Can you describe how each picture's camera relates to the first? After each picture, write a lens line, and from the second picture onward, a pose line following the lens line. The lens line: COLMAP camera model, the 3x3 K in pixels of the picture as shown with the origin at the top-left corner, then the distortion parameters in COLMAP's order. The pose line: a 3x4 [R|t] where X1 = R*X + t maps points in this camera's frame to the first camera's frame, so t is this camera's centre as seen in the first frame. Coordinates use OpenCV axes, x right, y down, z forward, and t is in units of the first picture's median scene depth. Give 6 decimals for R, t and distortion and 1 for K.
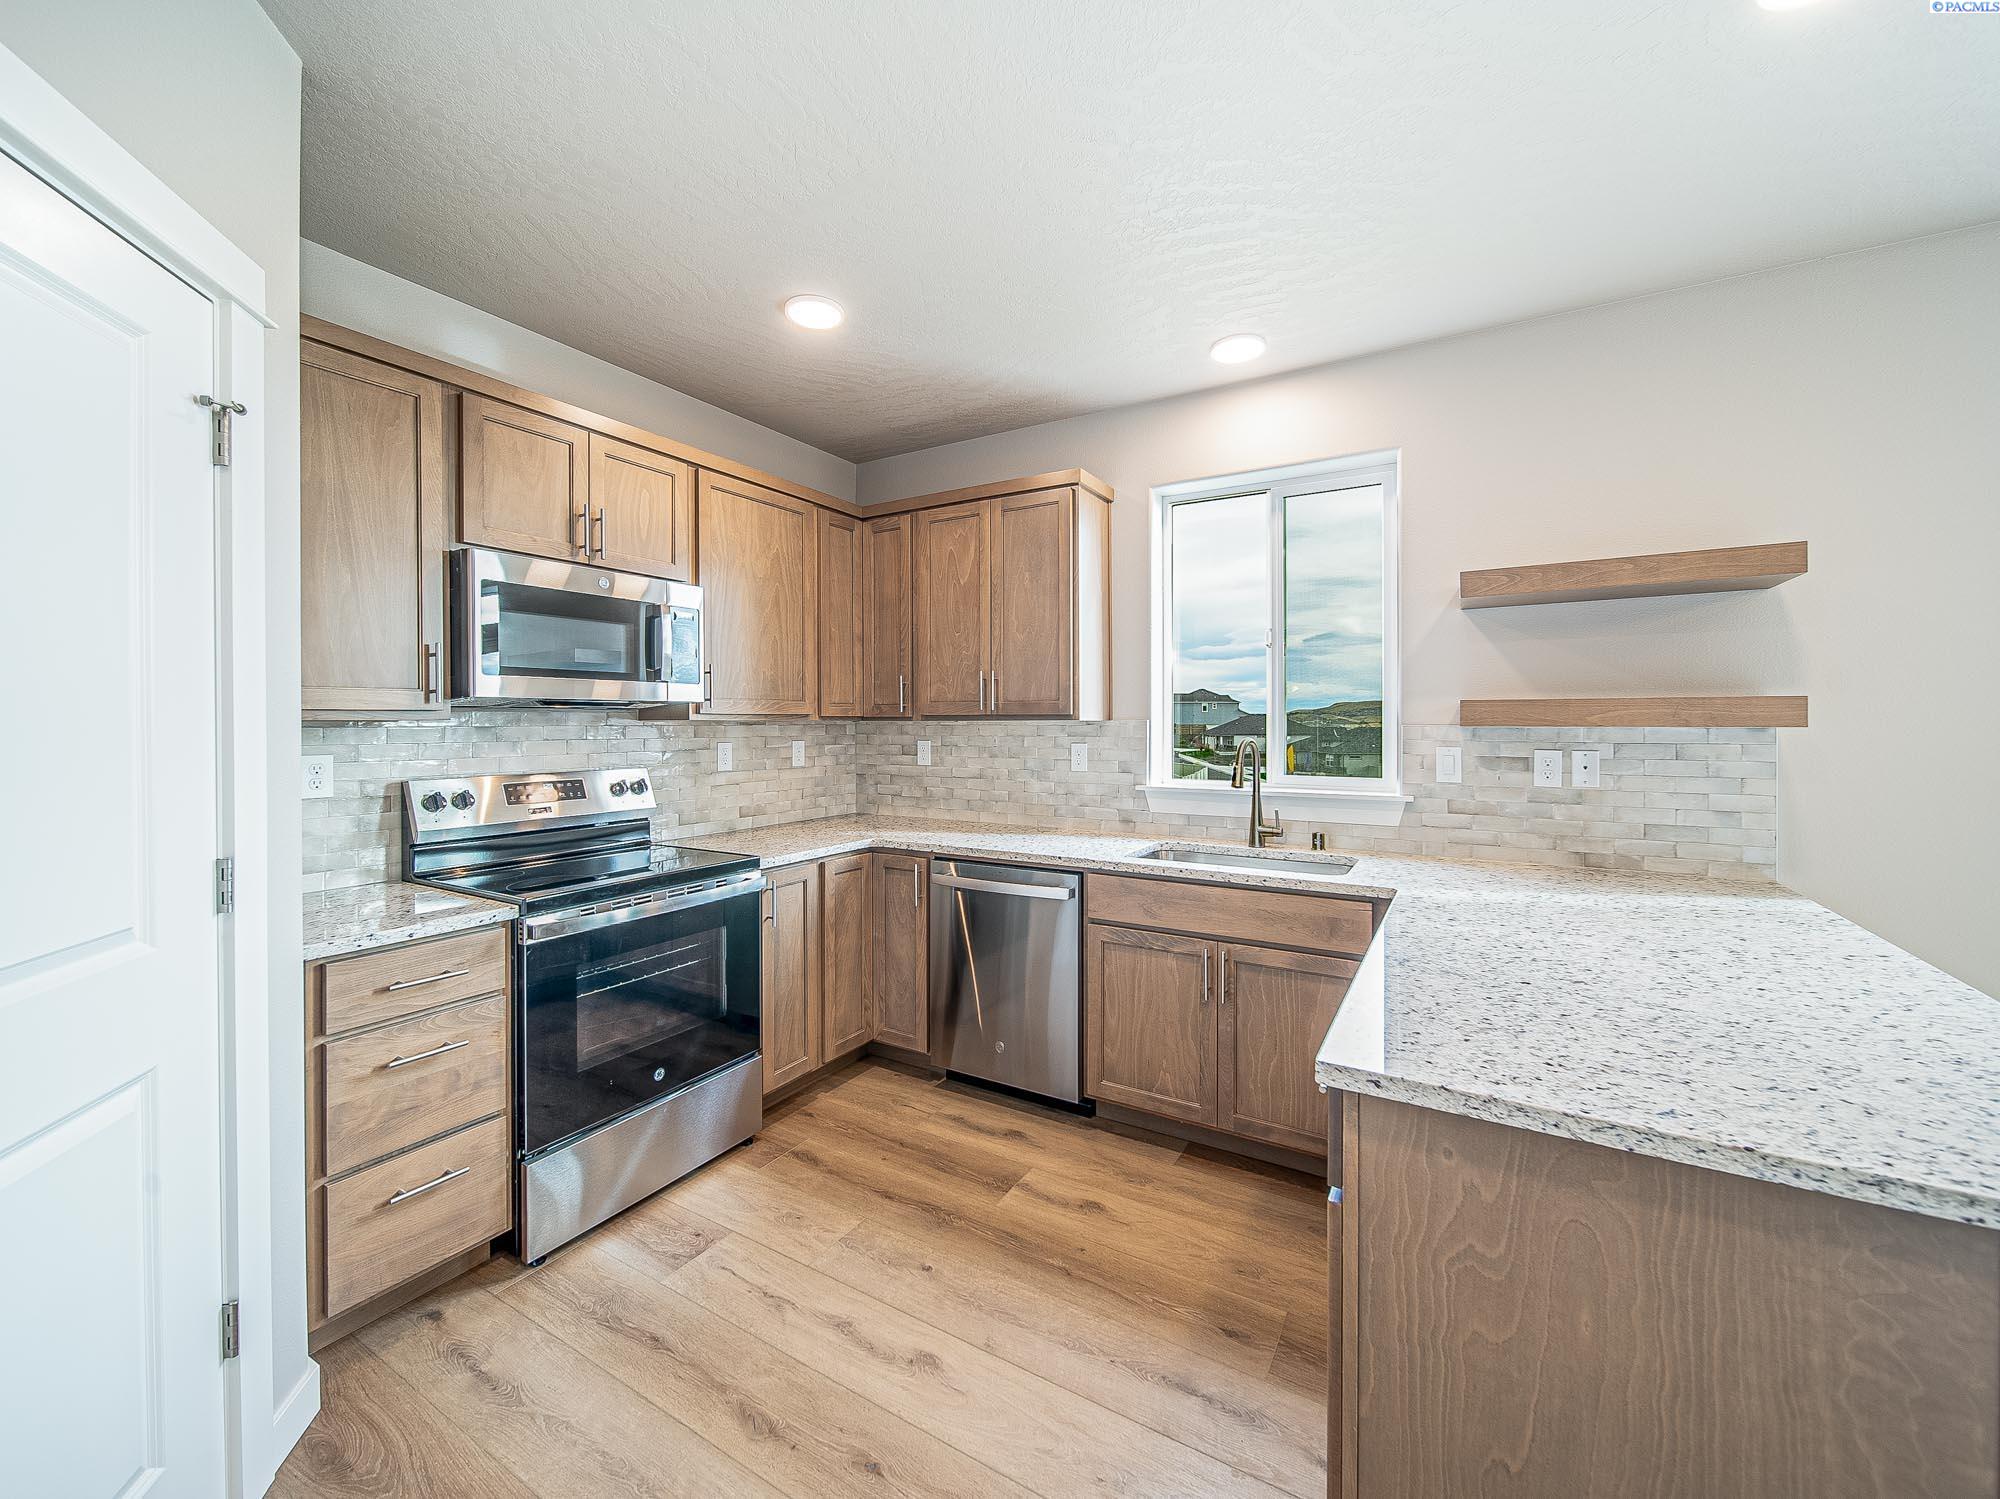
lens RADIAL K [[808.5, 0, 983.0], [0, 808.5, 731.0], [0, 0, 1]] dist [-0.001148, -0.000843]
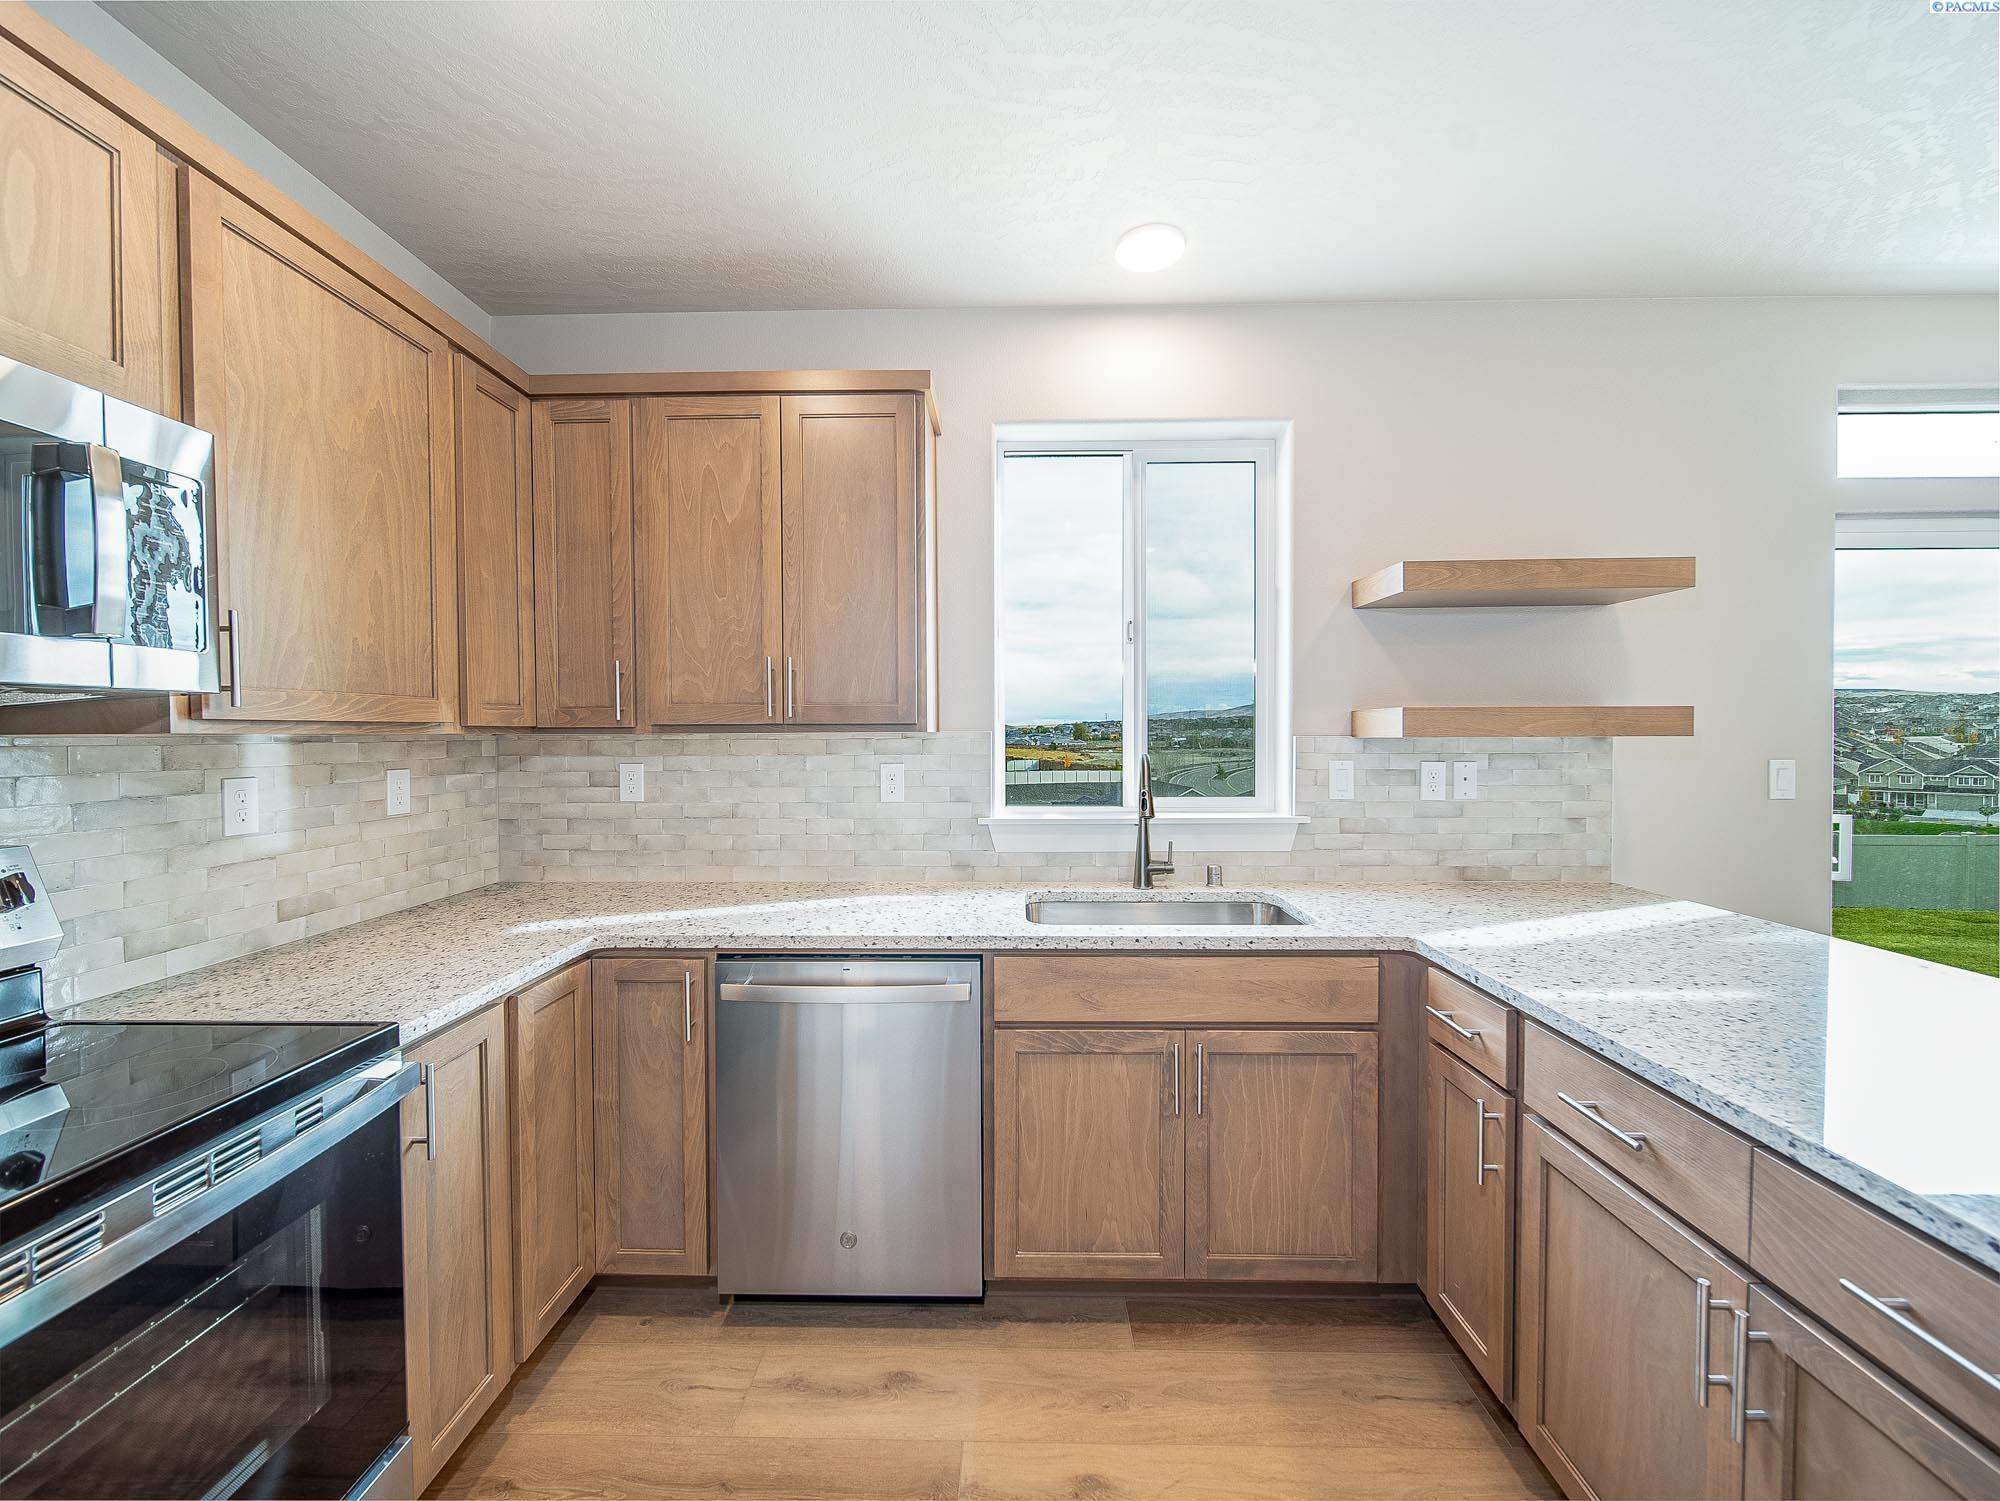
lens RADIAL K [[808.5, 0, 1008.0], [0, 808.5, 751.2], [0, 0, 1]] dist [-0.001148, -0.000843]
pose [[0.863023, -0.014636, 0.504952, -0.189612], [0.009882, 0.999878, 0.012093, -0.004531], [-0.505068, -0.005447, 0.863063, 0.385006]]
